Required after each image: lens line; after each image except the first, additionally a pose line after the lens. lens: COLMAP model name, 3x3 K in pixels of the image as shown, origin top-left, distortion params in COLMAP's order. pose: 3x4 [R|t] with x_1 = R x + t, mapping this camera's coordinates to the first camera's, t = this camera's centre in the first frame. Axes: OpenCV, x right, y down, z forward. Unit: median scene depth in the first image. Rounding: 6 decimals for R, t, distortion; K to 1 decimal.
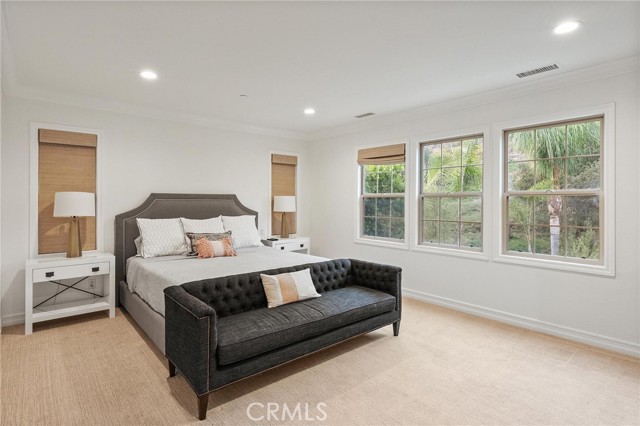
lens RADIAL K [[316.9, 0, 316.8], [0, 316.9, 206.0], [0, 0, 1]] dist [0.001593, 0.000655]
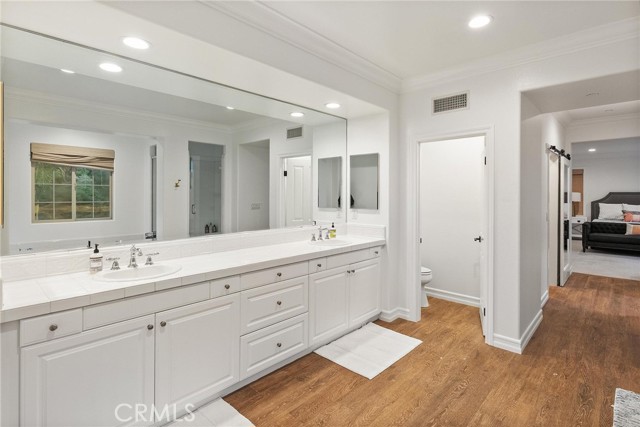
lens RADIAL K [[322.1, 0, 316.9], [0, 322.1, 194.9], [0, 0, 1]] dist [0.001951, 0.000564]
pose [[0.084989, -0.004364, -0.996372, 1.640478], [-0.018052, 0.999820, -0.005919, 0.031221], [0.996218, 0.018489, 0.084895, -1.293851]]
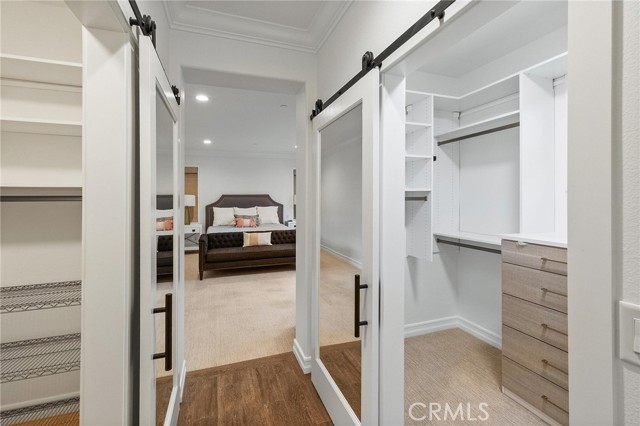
lens RADIAL K [[284.1, 0, 321.2], [0, 284.1, 198.9], [0, 0, 1]] dist [0.000604, -0.000014]
pose [[0.931448, -0.007264, -0.363802, 0.735524], [0.003197, 0.999925, -0.011782, 0.009480], [0.363860, 0.009812, 0.931402, -0.441587]]
